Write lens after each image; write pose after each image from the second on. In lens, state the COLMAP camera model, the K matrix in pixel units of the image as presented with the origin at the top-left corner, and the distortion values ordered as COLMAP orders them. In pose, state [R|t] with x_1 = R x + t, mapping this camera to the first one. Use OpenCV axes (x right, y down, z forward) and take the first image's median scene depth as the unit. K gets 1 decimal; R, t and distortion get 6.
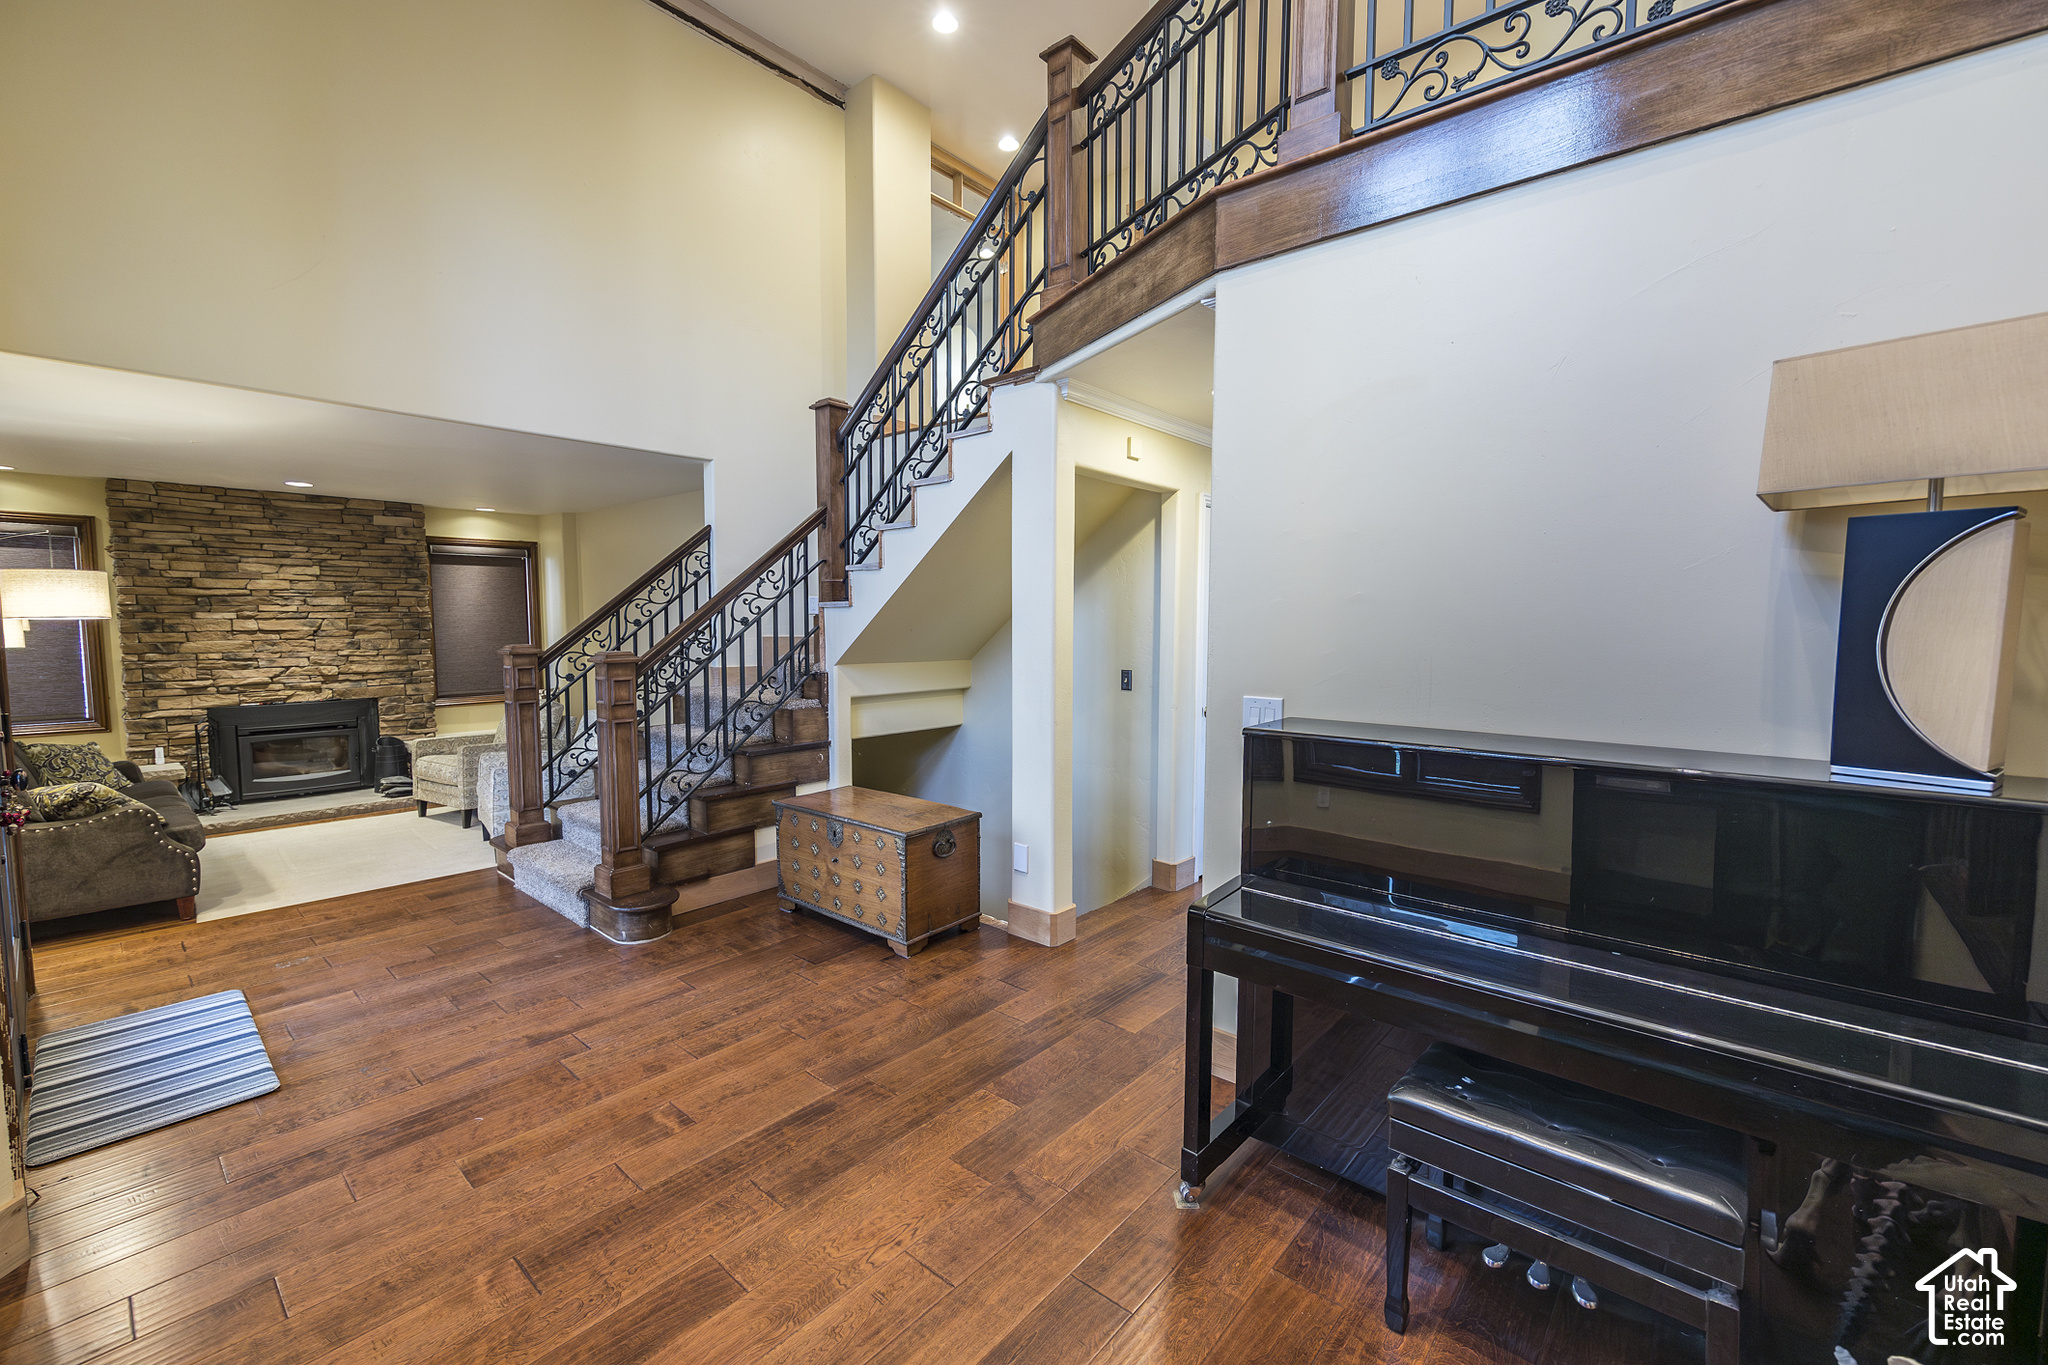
lens RADIAL K [[838.0, 0, 1024.2], [0, 838.0, 683.8], [0, 0, 1]] dist [-0.002041, -0.000275]
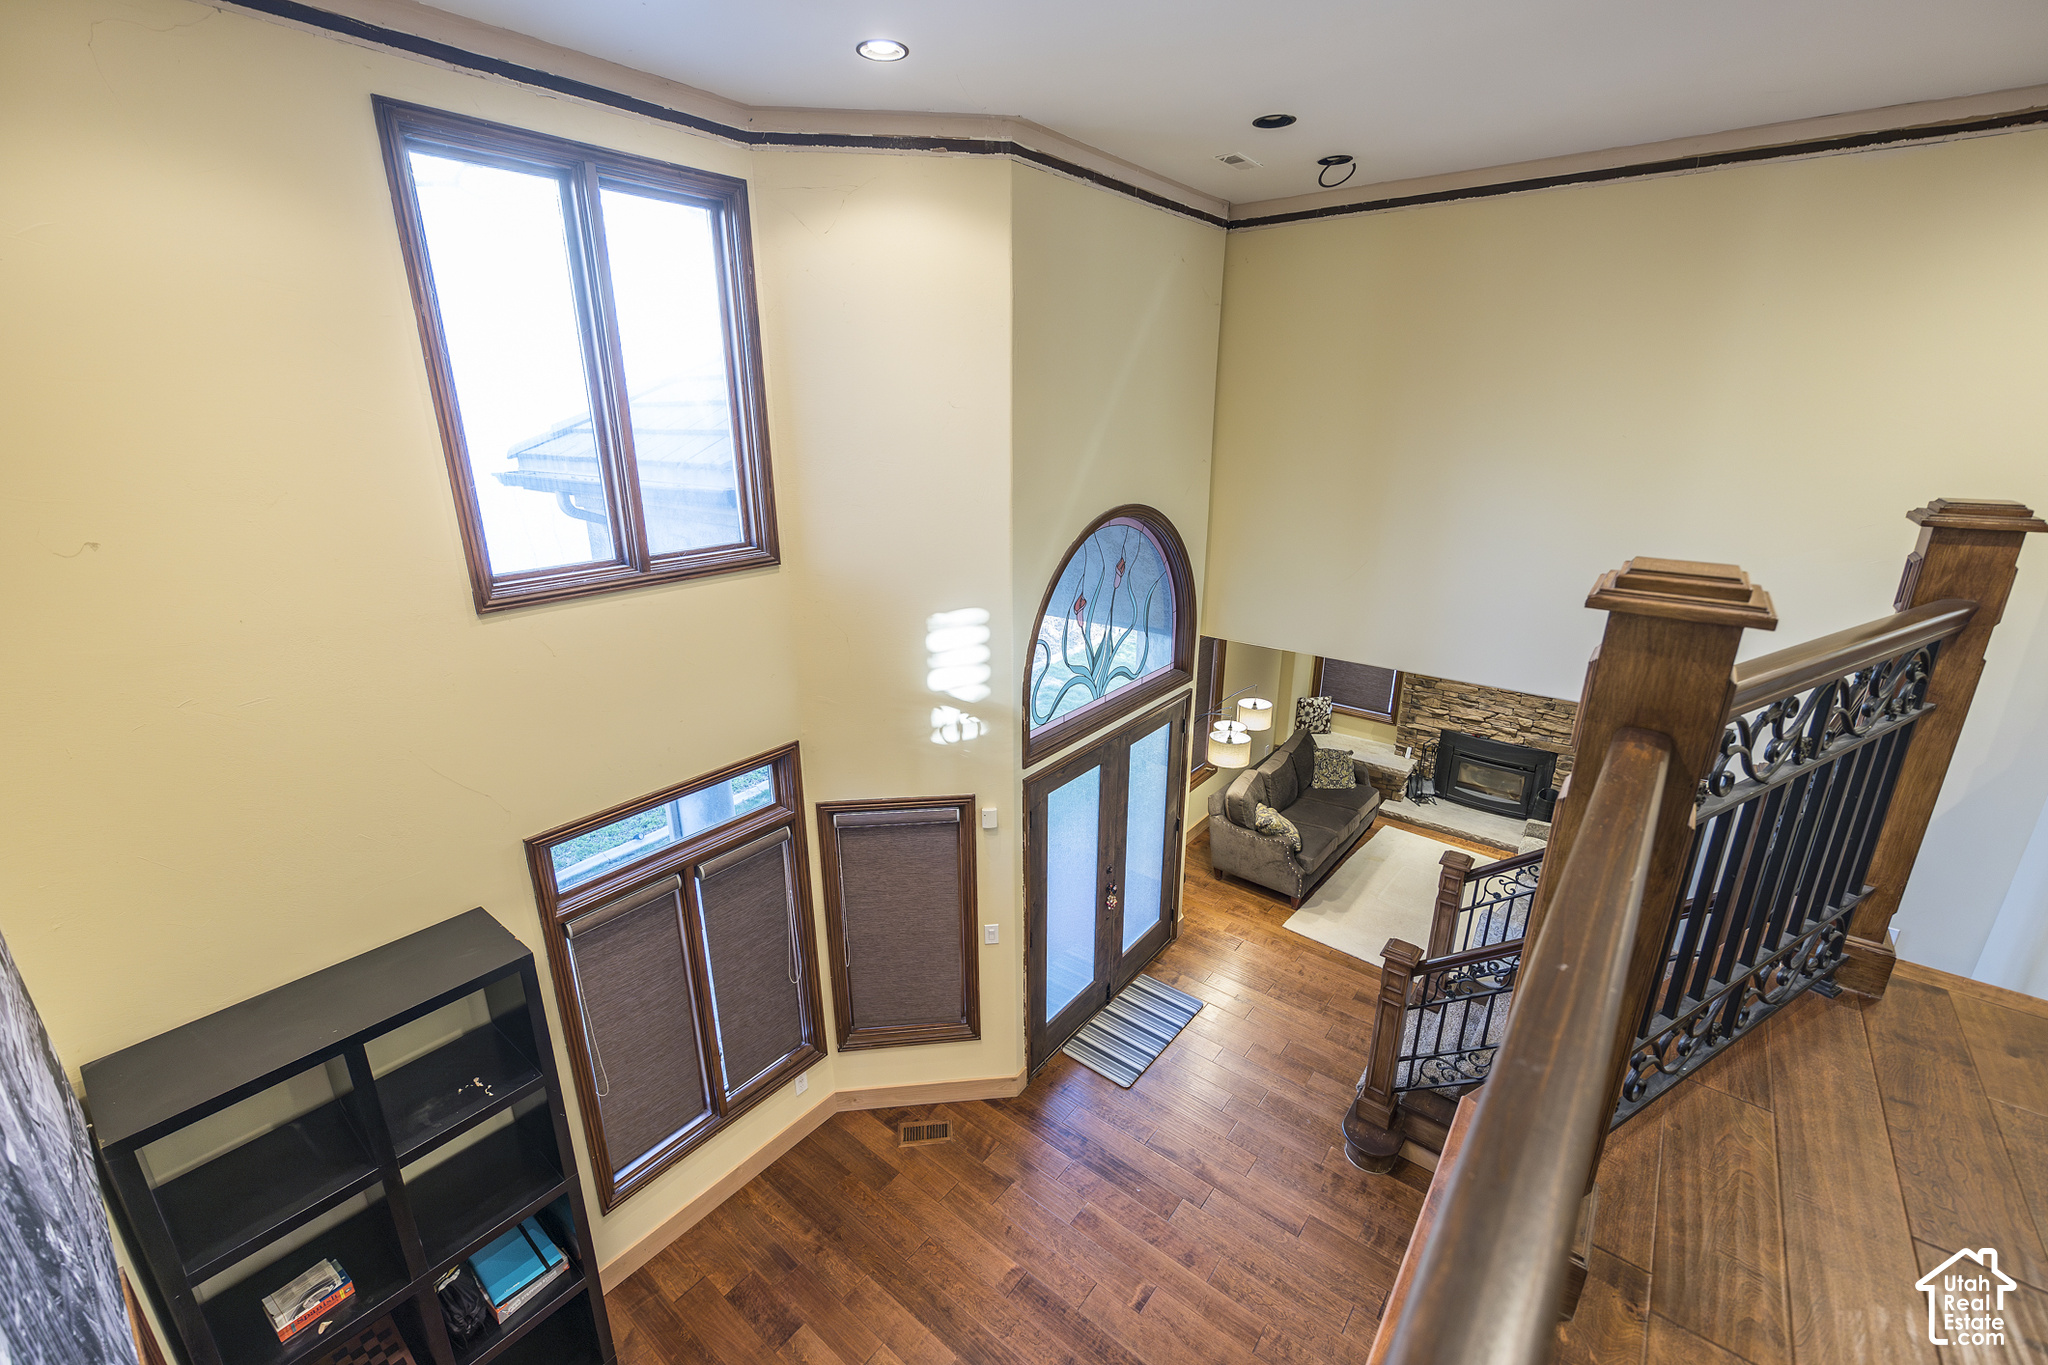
lens RADIAL K [[838.0, 0, 1025.8], [0, 838.0, 678.5], [0, 0, 1]] dist [-0.002041, -0.000275]
pose [[0.041457, 0.304851, -0.951497, 0.290917], [-0.080219, 0.950257, 0.300958, -0.423107], [0.995915, 0.063851, 0.063850, 0.231279]]
